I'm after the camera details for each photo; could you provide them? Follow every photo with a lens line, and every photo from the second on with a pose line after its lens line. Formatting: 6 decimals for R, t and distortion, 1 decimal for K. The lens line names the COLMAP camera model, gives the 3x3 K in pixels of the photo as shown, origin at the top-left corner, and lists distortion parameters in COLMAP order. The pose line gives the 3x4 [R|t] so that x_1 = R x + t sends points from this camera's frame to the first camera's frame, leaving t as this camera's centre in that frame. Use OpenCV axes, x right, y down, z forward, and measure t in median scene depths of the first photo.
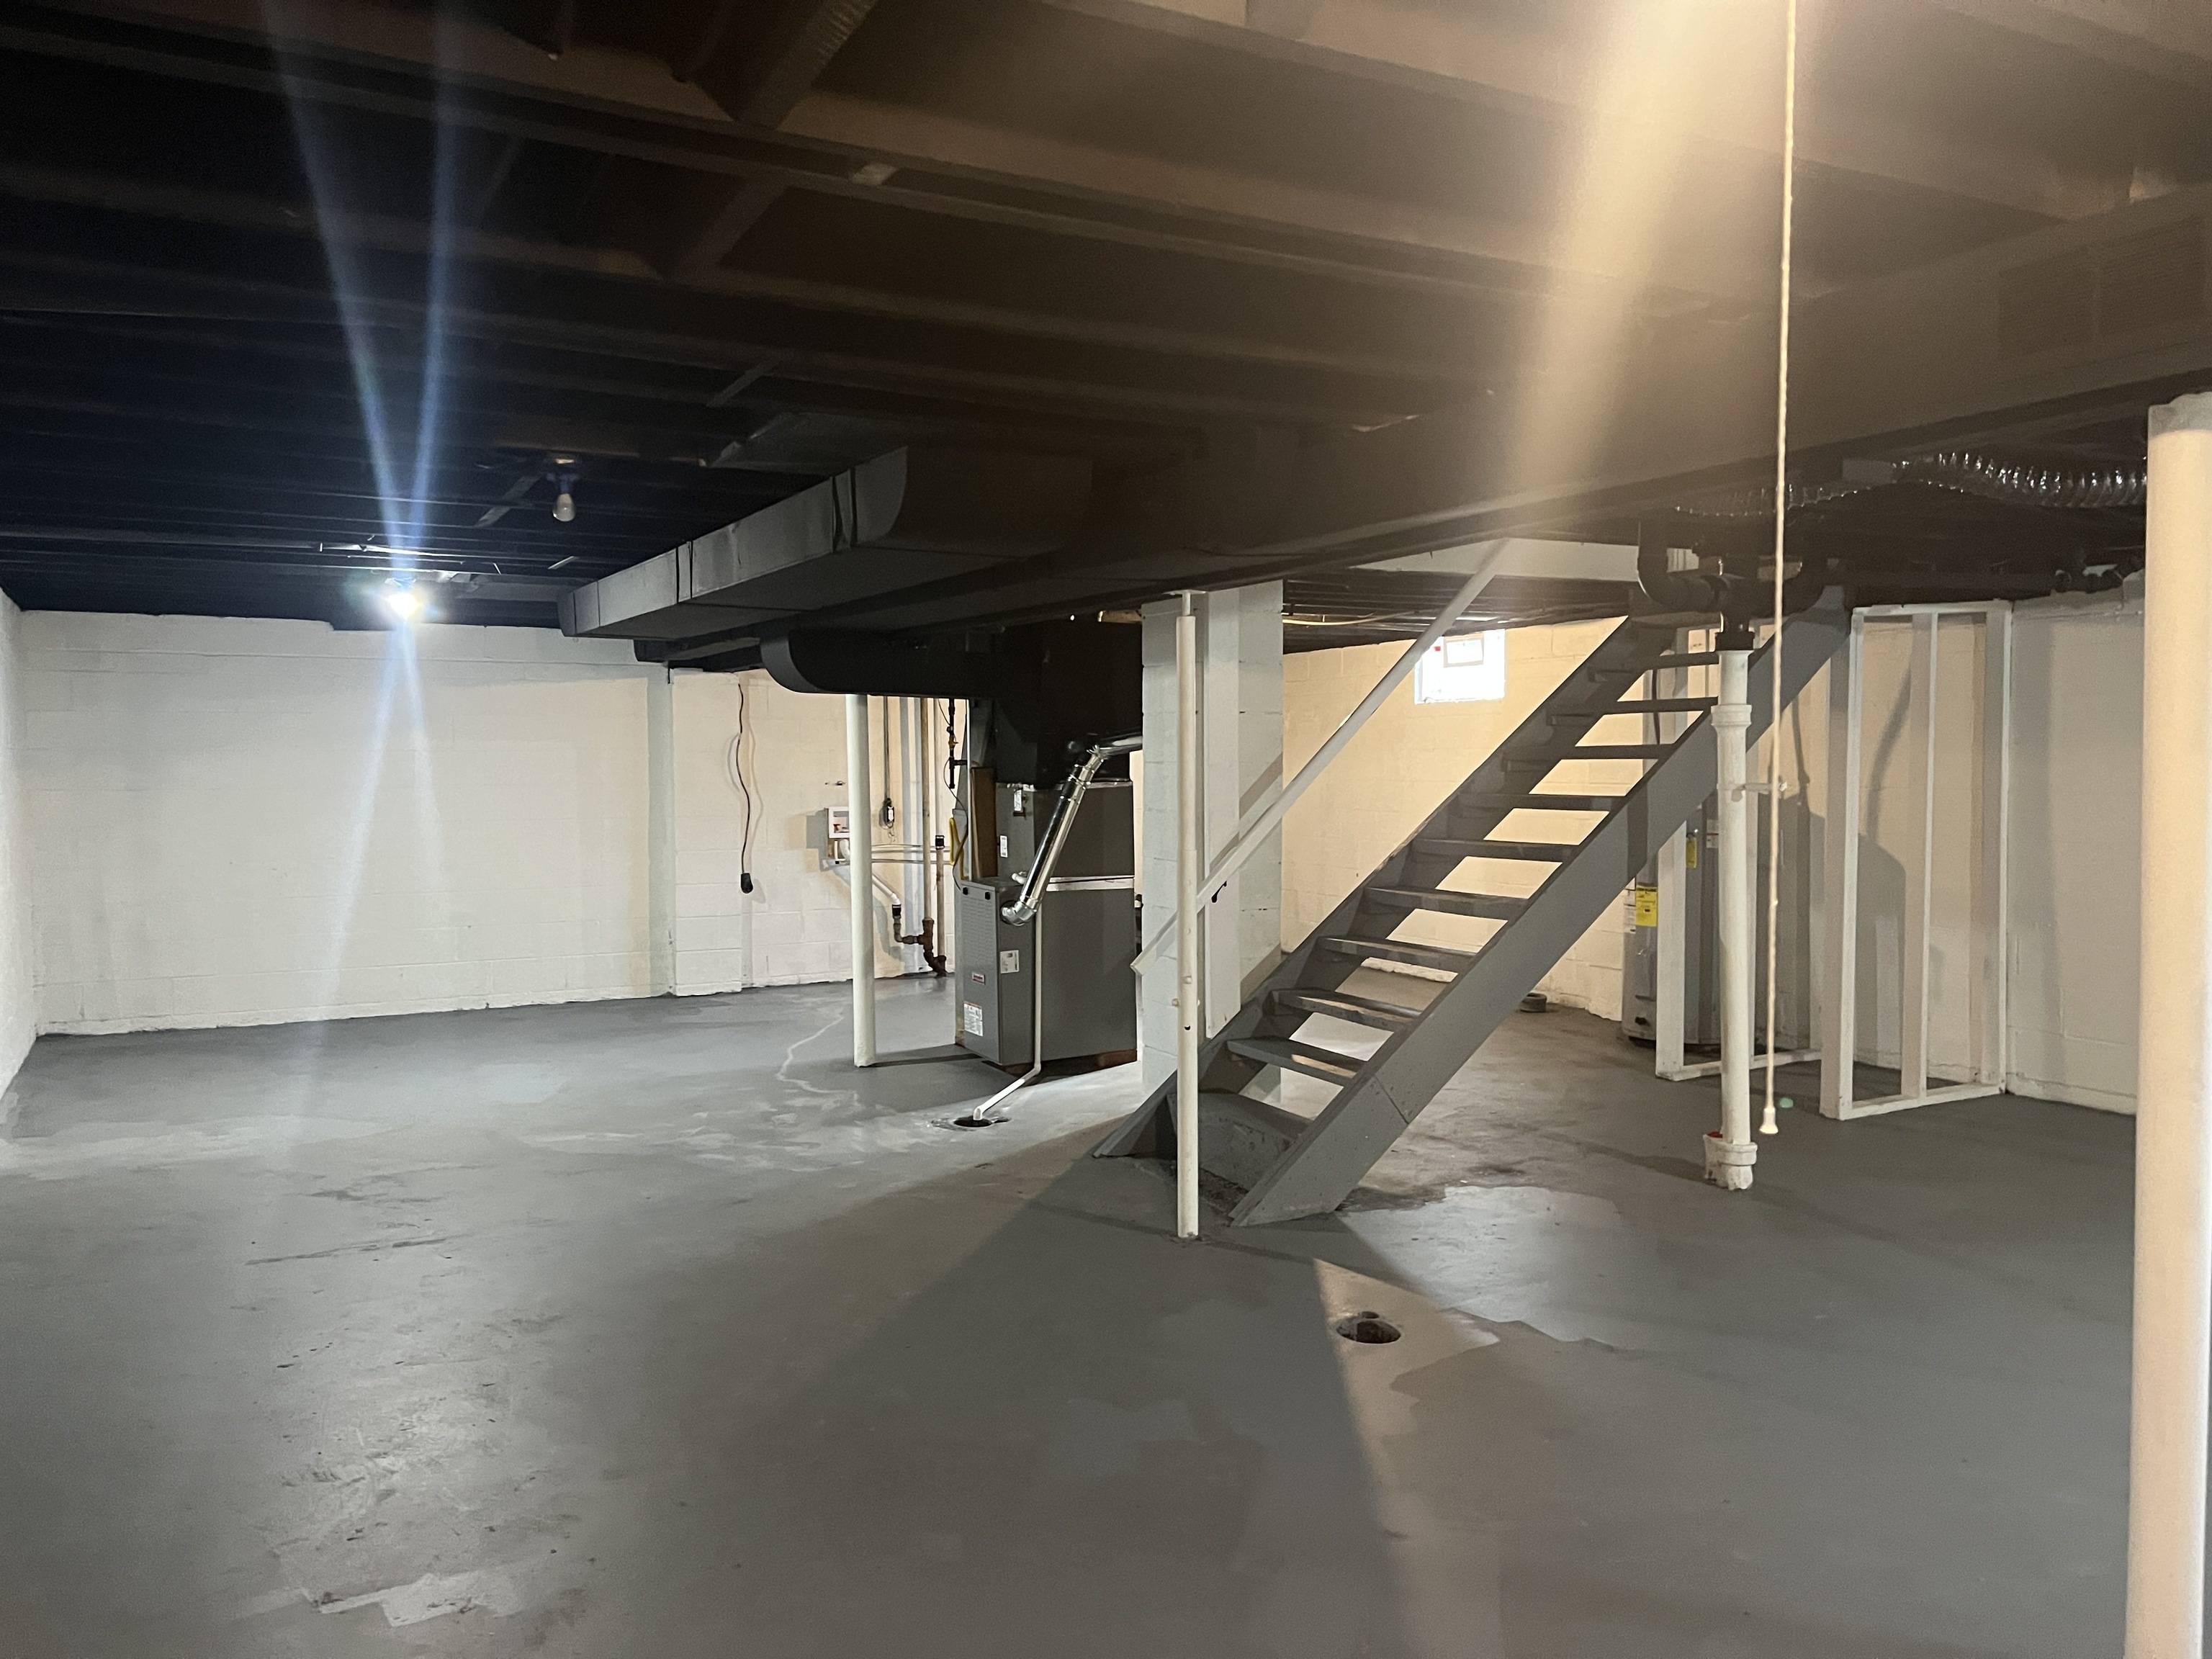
lens RADIAL K [[1648.8, 0, 1108.2], [0, 1648.8, 828.3], [0, 0, 1]] dist [0.061897, -0.076377]
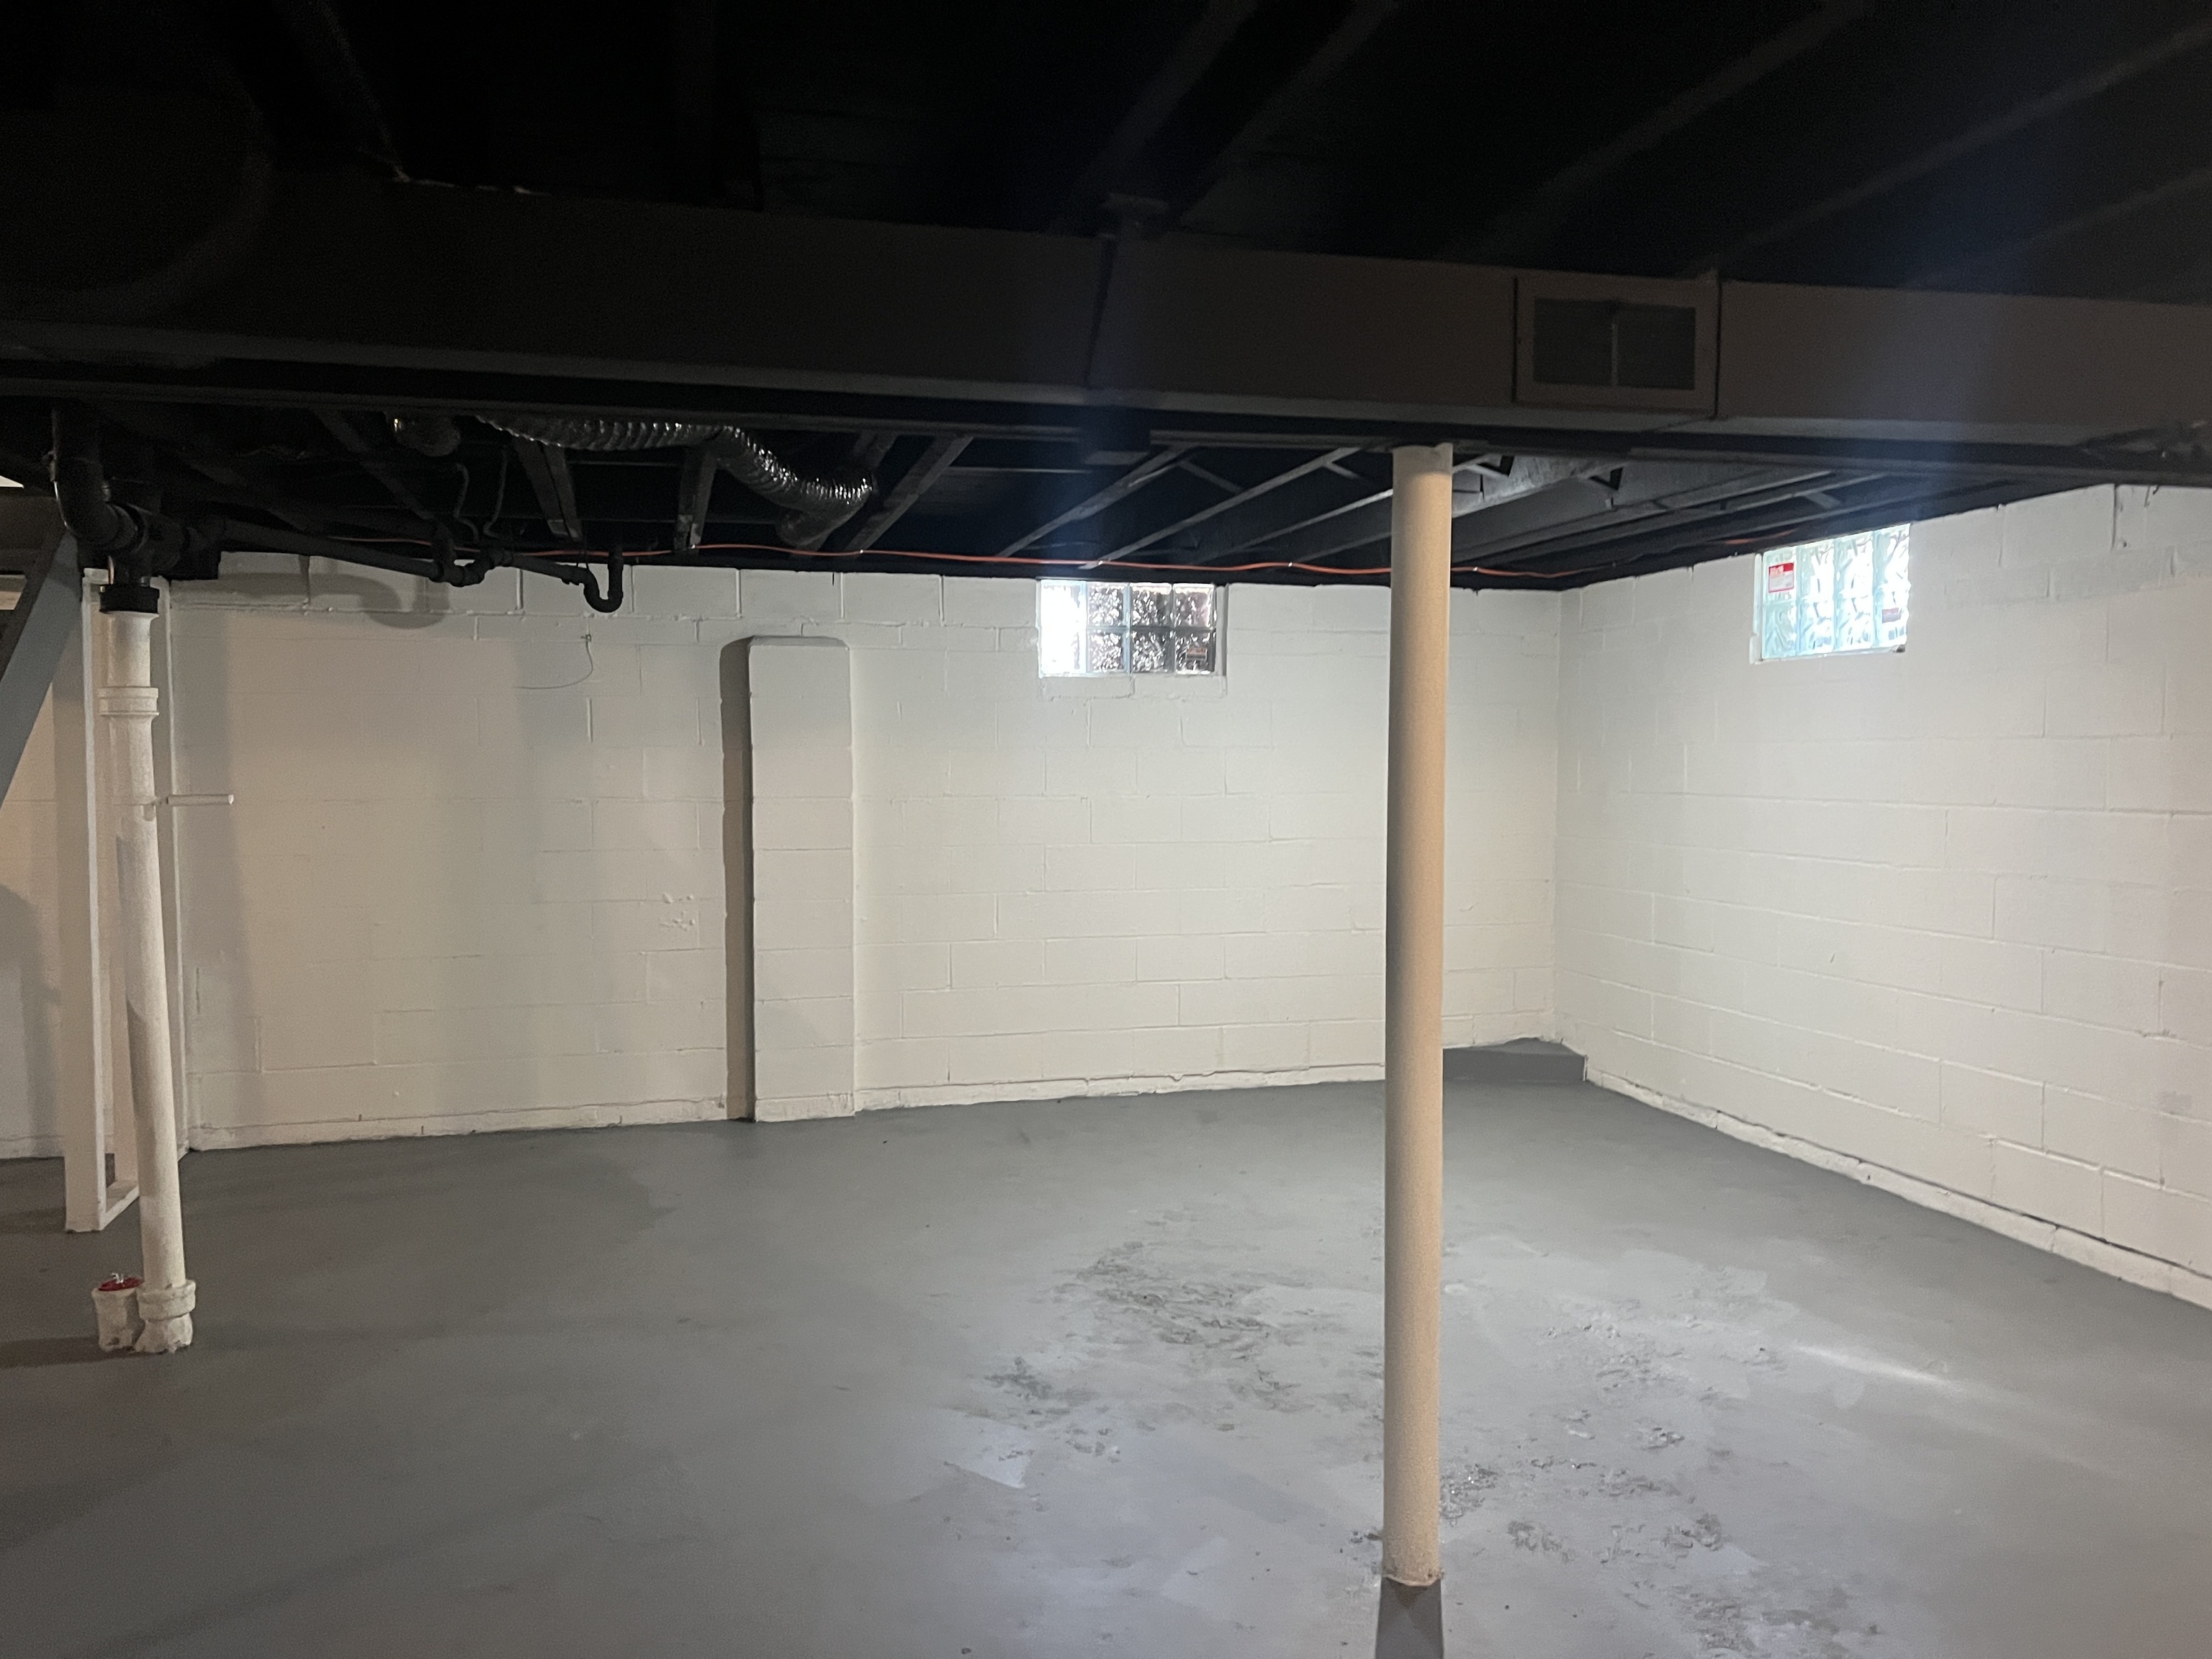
lens RADIAL K [[1648.8, 0, 1105.6], [0, 1648.8, 838.5], [0, 0, 1]] dist [0.061897, -0.076377]
pose [[0.237966, -0.039973, 0.970451, -0.222492], [0.038166, 0.998766, 0.031781, -0.015279], [-0.970523, 0.029476, 0.239198, 0.407071]]
